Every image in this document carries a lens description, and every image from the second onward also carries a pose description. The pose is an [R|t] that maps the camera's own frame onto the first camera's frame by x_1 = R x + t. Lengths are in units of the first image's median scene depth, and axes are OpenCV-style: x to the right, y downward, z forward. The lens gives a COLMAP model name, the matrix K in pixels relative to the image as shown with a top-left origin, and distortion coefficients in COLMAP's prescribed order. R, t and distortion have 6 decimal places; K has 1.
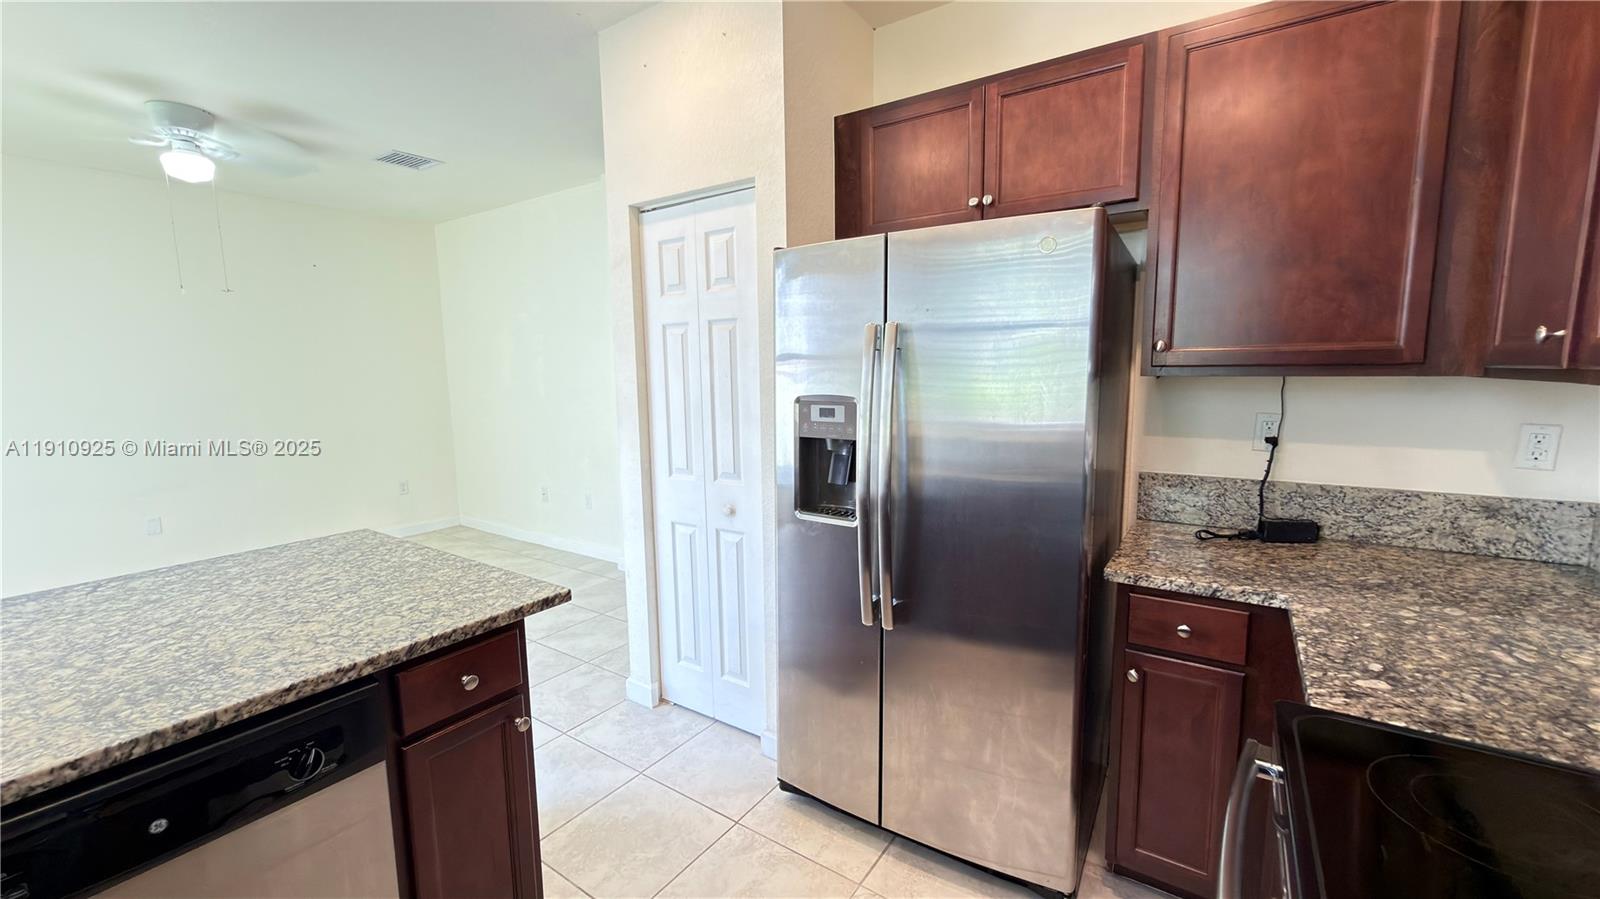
lens RADIAL K [[637.8, 0, 800.0], [0, 637.8, 449.5], [0, 0, 1]] dist [0.000162, 0.000025]
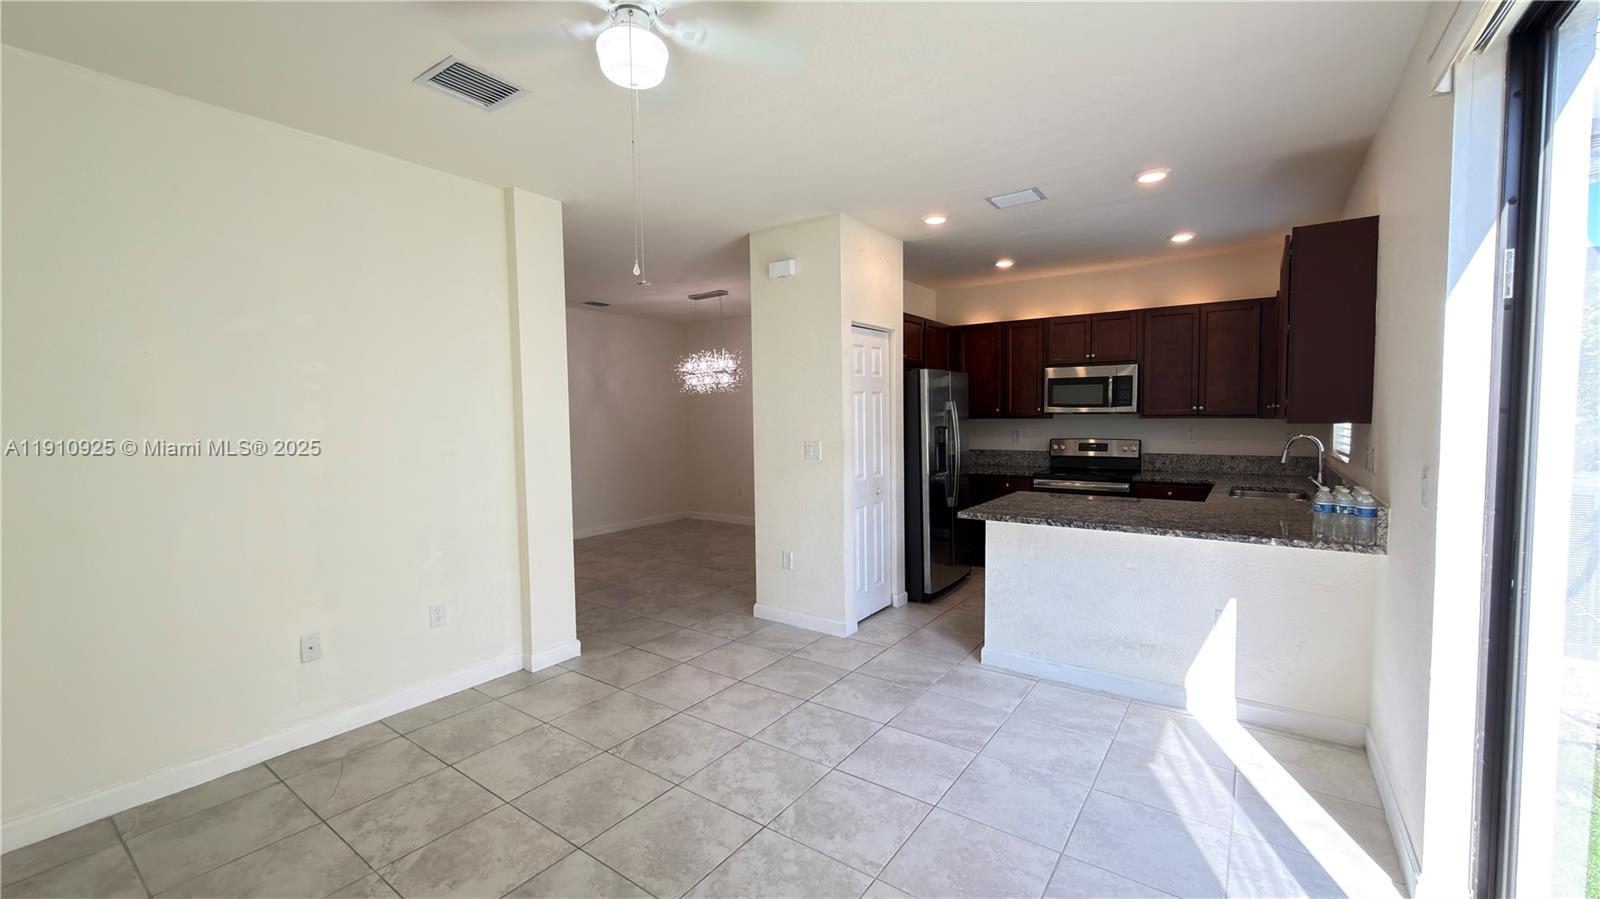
lens RADIAL K [[637.8, 0, 800.0], [0, 637.8, 449.5], [0, 0, 1]] dist [0.000162, 0.000025]
pose [[0.020834, -0.043666, 0.998829, -3.563224], [0.139287, 0.989430, 0.040350, -0.241977], [-0.990033, 0.138283, 0.026695, 2.063744]]
